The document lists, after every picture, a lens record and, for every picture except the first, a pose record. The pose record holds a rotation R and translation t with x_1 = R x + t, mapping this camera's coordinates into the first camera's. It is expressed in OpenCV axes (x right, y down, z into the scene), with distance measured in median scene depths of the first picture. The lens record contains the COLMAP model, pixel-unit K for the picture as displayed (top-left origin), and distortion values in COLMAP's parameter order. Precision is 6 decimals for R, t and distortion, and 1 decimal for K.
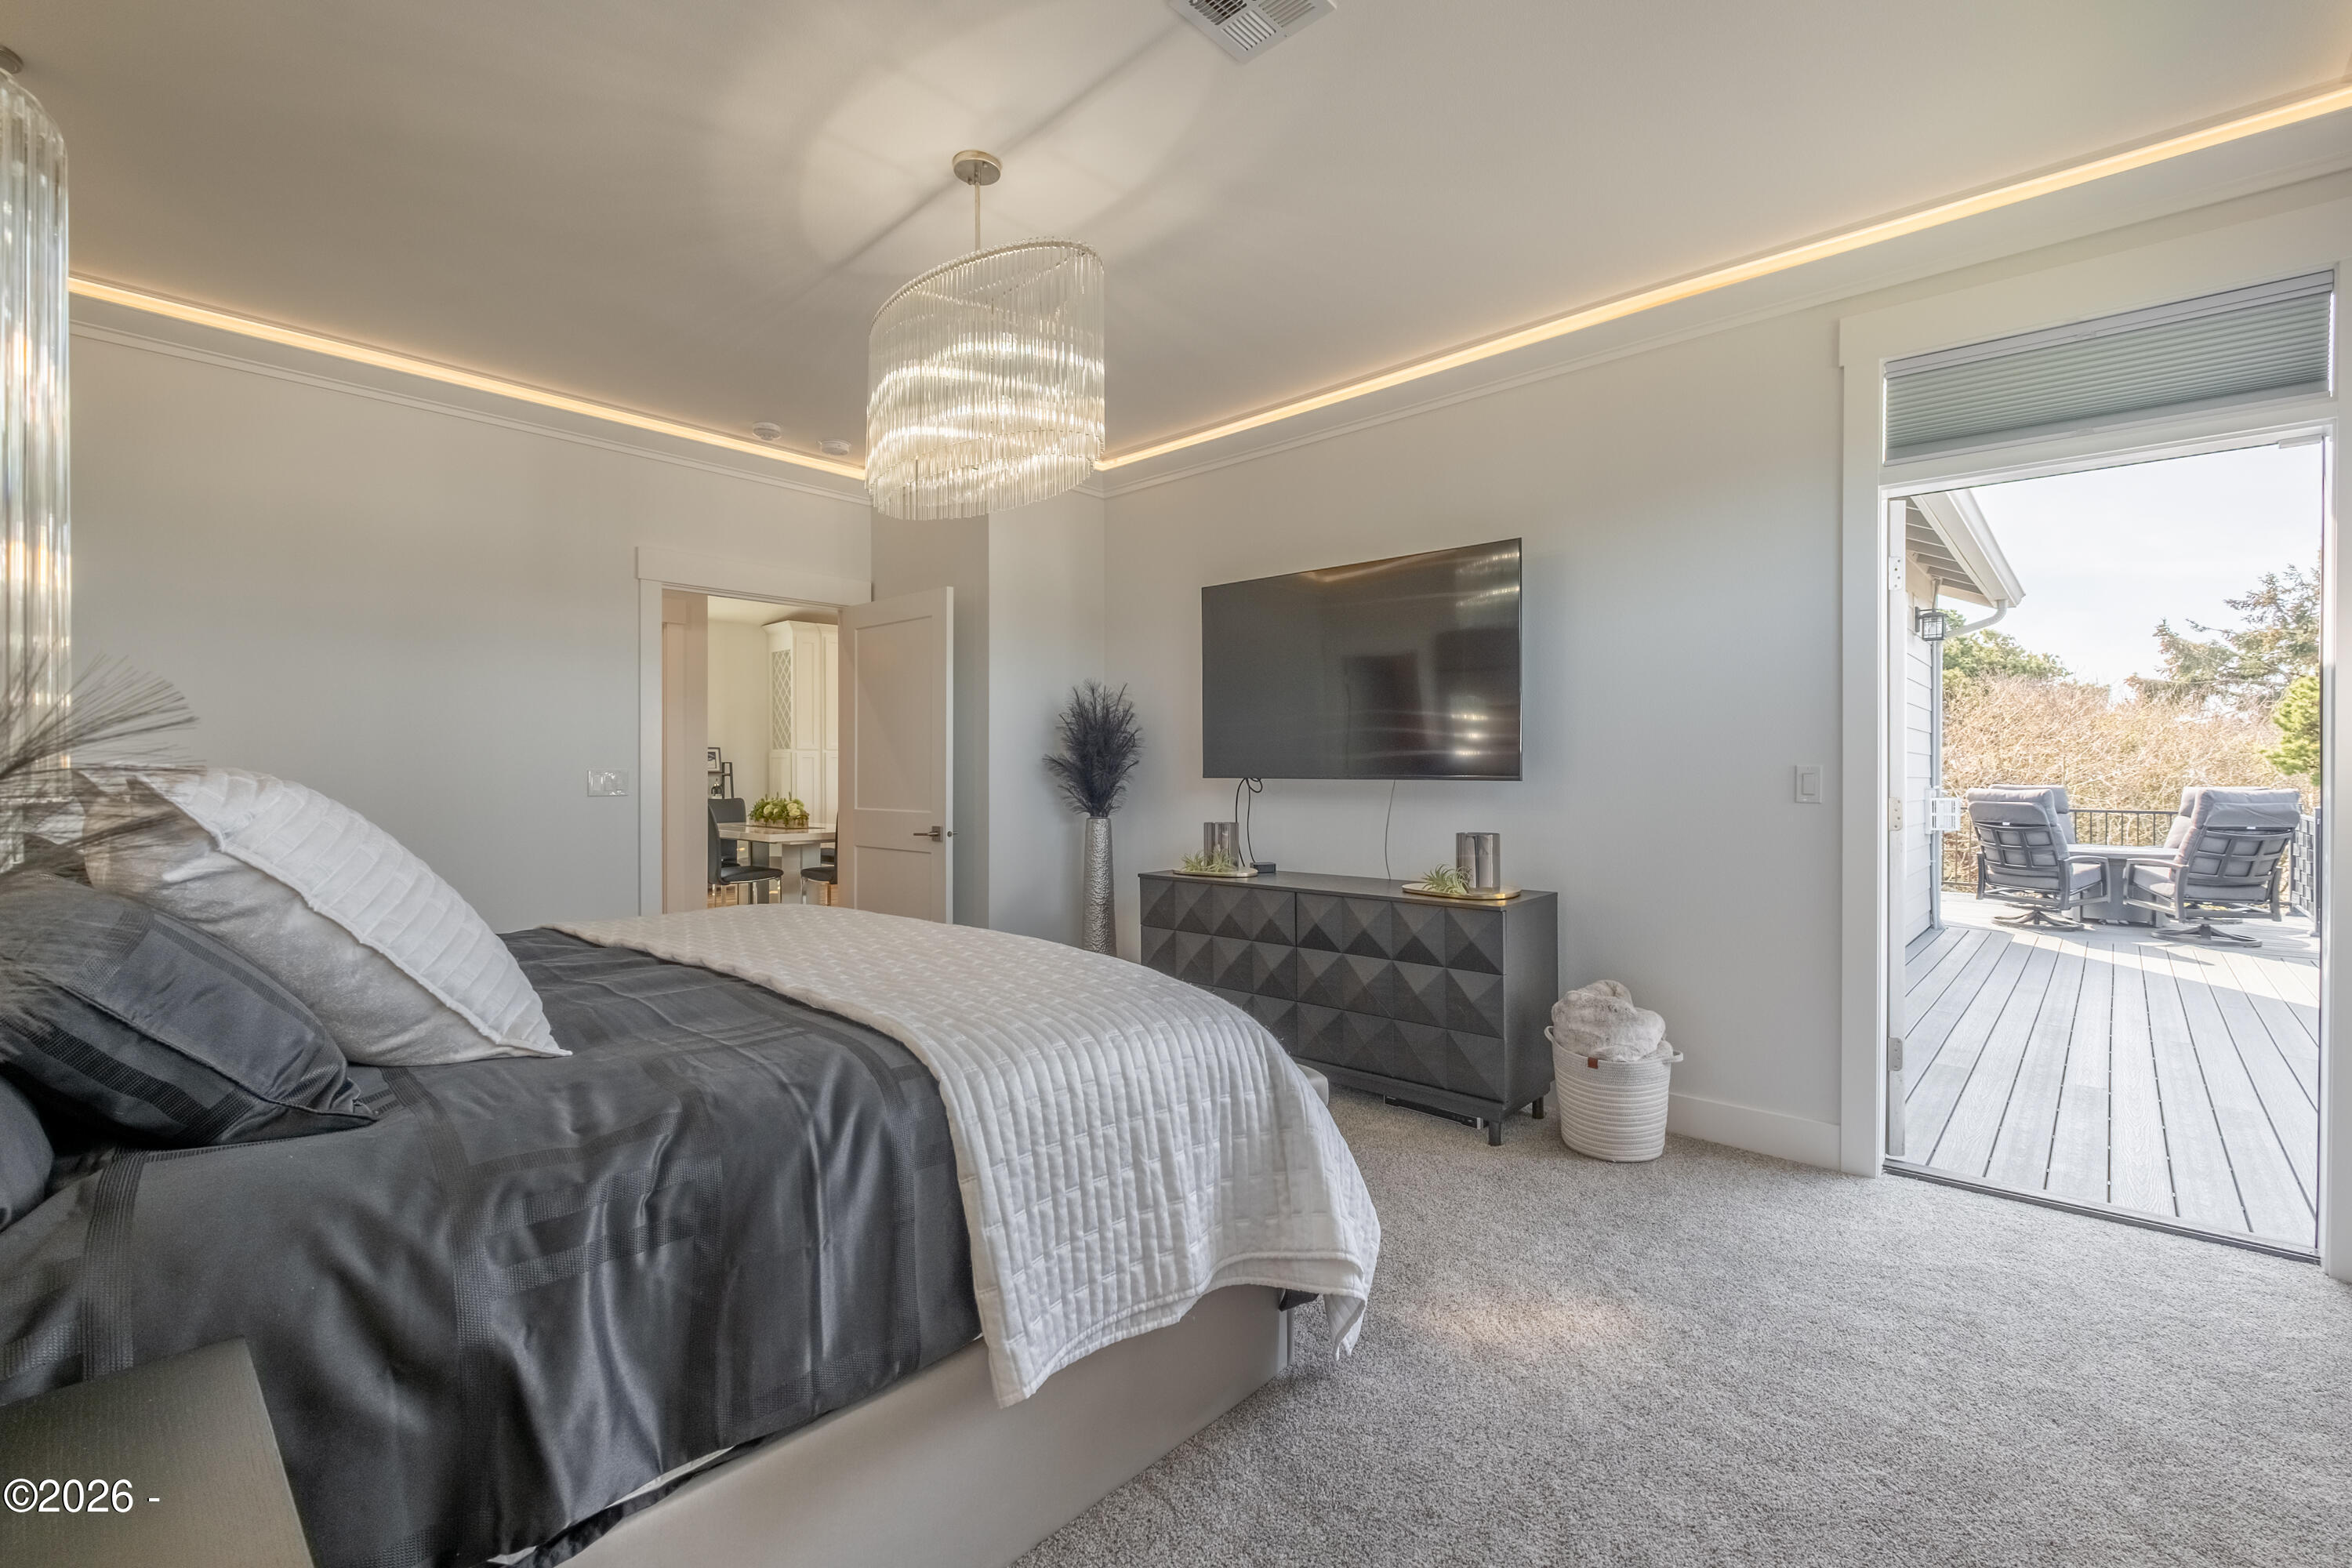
lens RADIAL K [[1021.1, 0, 1178.2], [0, 1021.1, 779.3], [0, 0, 1]] dist [-0.001981, -0.000118]
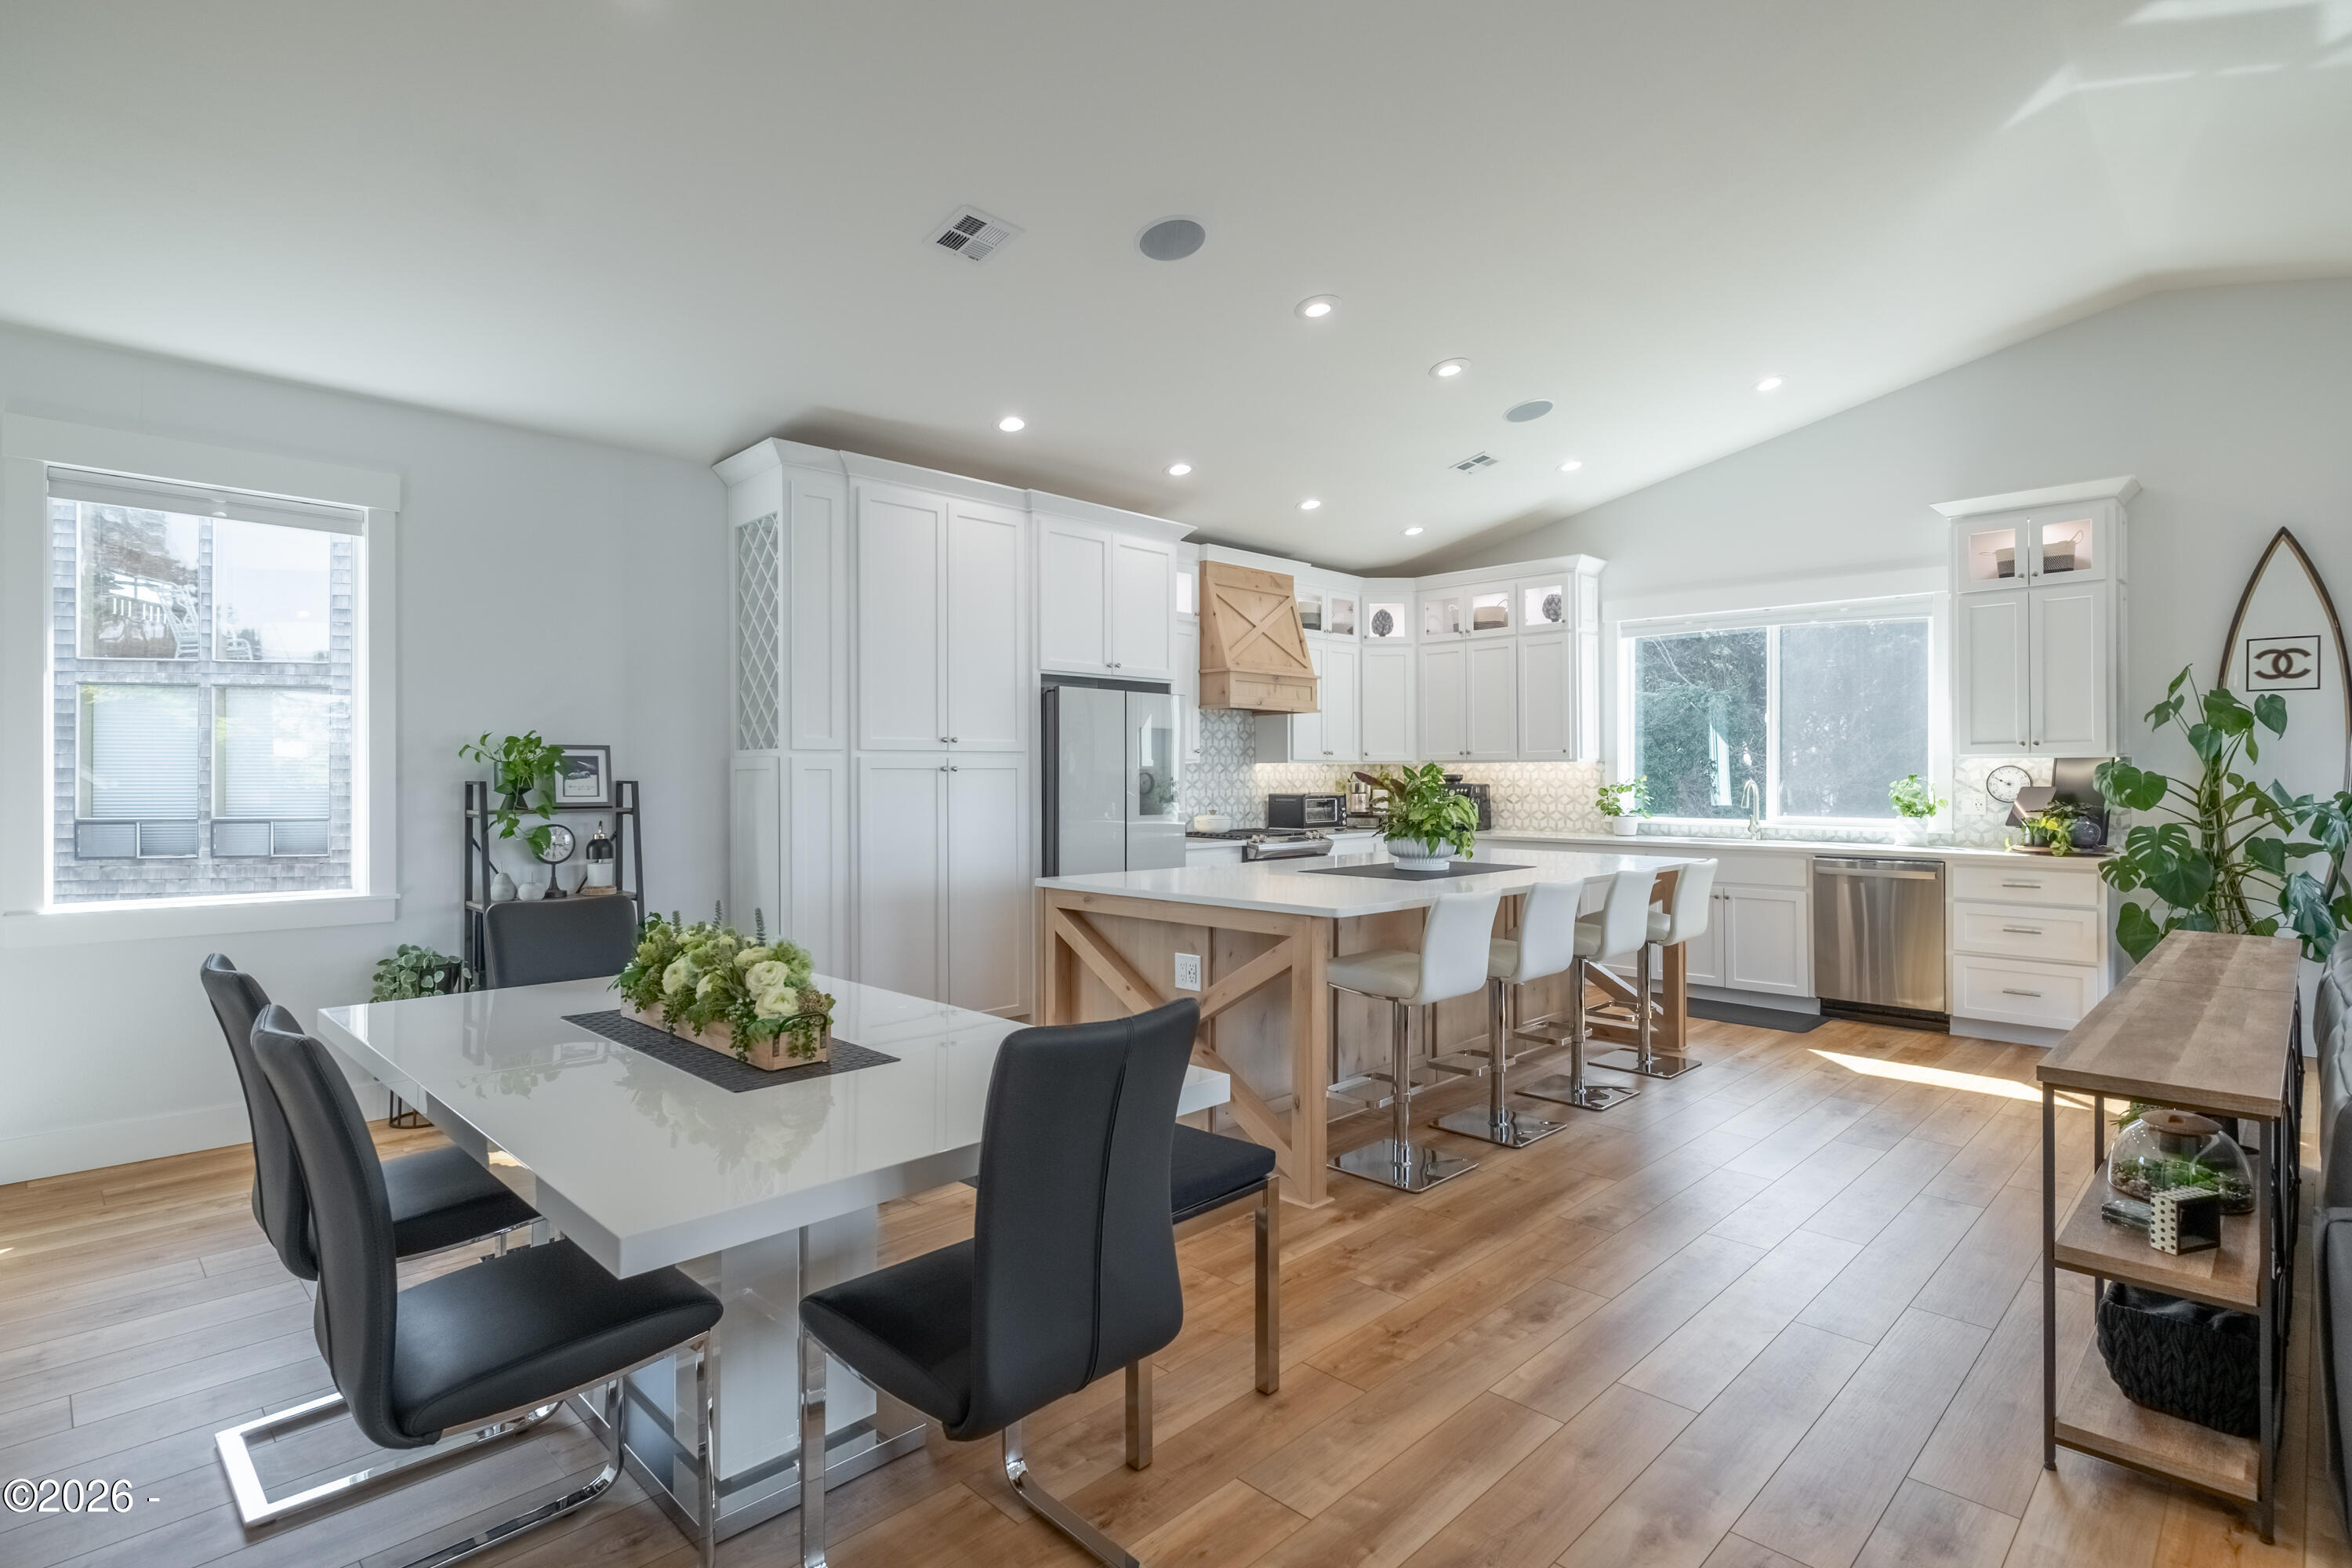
lens RADIAL K [[1153.2, 0, 1181.5], [0, 1153.2, 771.7], [0, 0, 1]] dist [0.005232, 0.000402]
pose [[0.999405, -0.003098, -0.034350, -0.193667], [0.002711, 0.999932, -0.011319, -0.014515], [0.034383, 0.011219, 0.999346, 0.521479]]
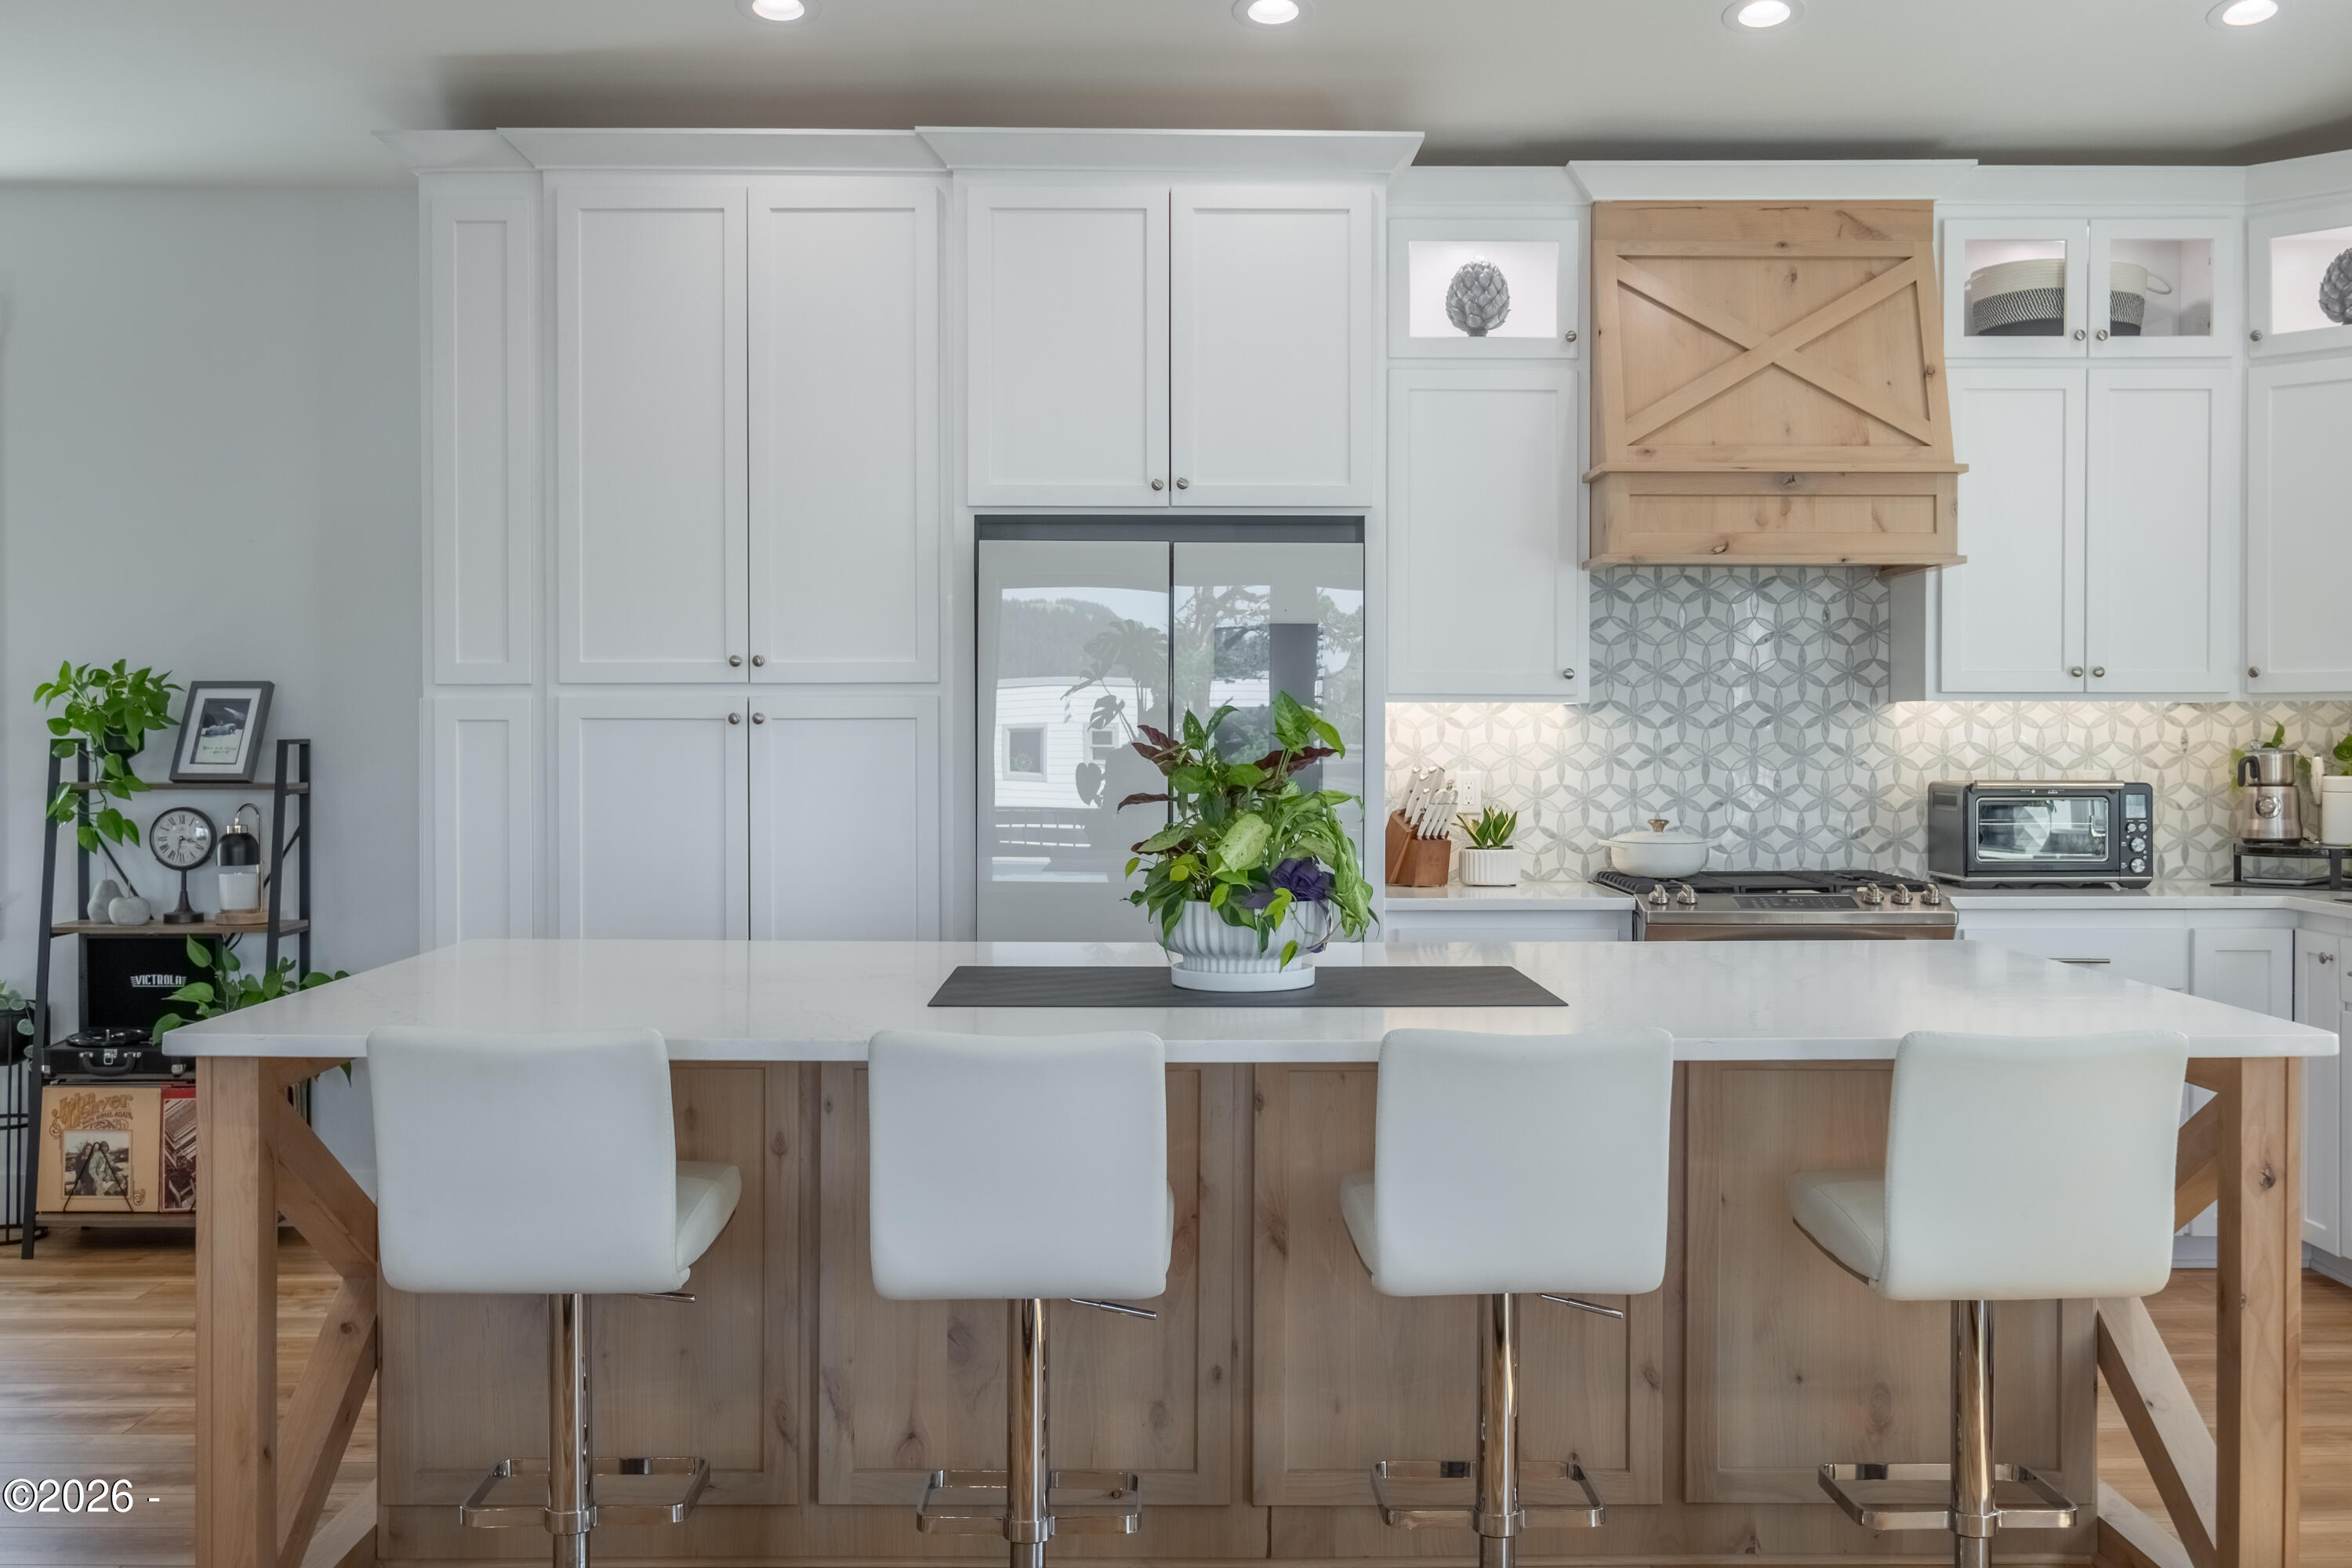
lens RADIAL K [[2420.5, 0, 1182.9], [0, 2420.5, 759.6], [0, 0, 1]] dist [0.006025, 0.000000]
pose [[0.691277, 0.007535, -0.722551, 0.156013], [-0.005879, 0.999971, 0.004804, -0.015973], [0.722566, 0.000927, 0.691301, 0.734815]]
